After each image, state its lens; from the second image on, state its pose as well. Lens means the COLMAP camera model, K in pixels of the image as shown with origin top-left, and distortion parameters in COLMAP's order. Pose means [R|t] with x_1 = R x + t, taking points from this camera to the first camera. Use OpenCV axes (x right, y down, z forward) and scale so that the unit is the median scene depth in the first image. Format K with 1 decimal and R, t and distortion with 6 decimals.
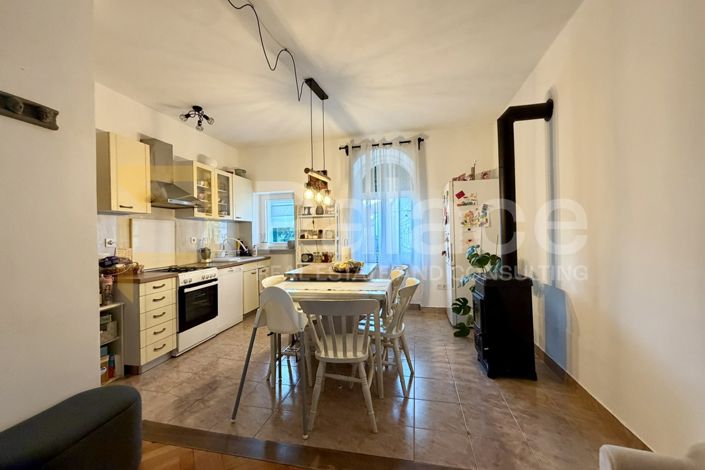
lens RADIAL K [[281.4, 0, 350.6], [0, 281.4, 235.6], [0, 0, 1]] dist [-0.000575, -0.000038]
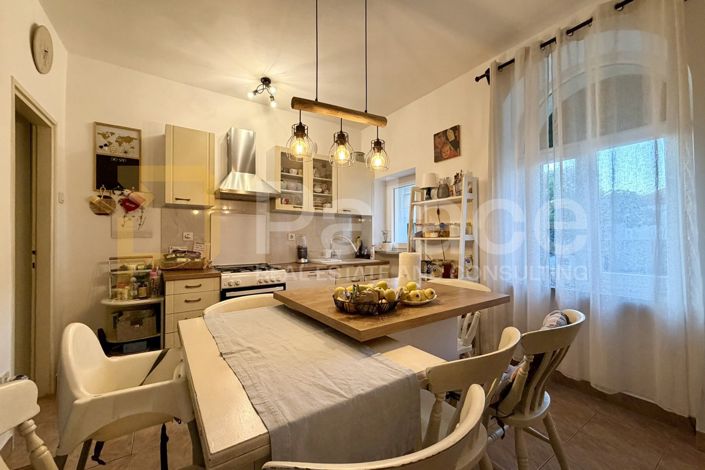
lens RADIAL K [[281.4, 0, 350.6], [0, 281.4, 235.6], [0, 0, 1]] dist [-0.000575, -0.000038]
pose [[0.727101, 0.008925, -0.686473, 0.203440], [-0.012179, 0.999926, 0.000101, 0.010754], [0.686423, 0.008287, 0.727156, 0.495475]]
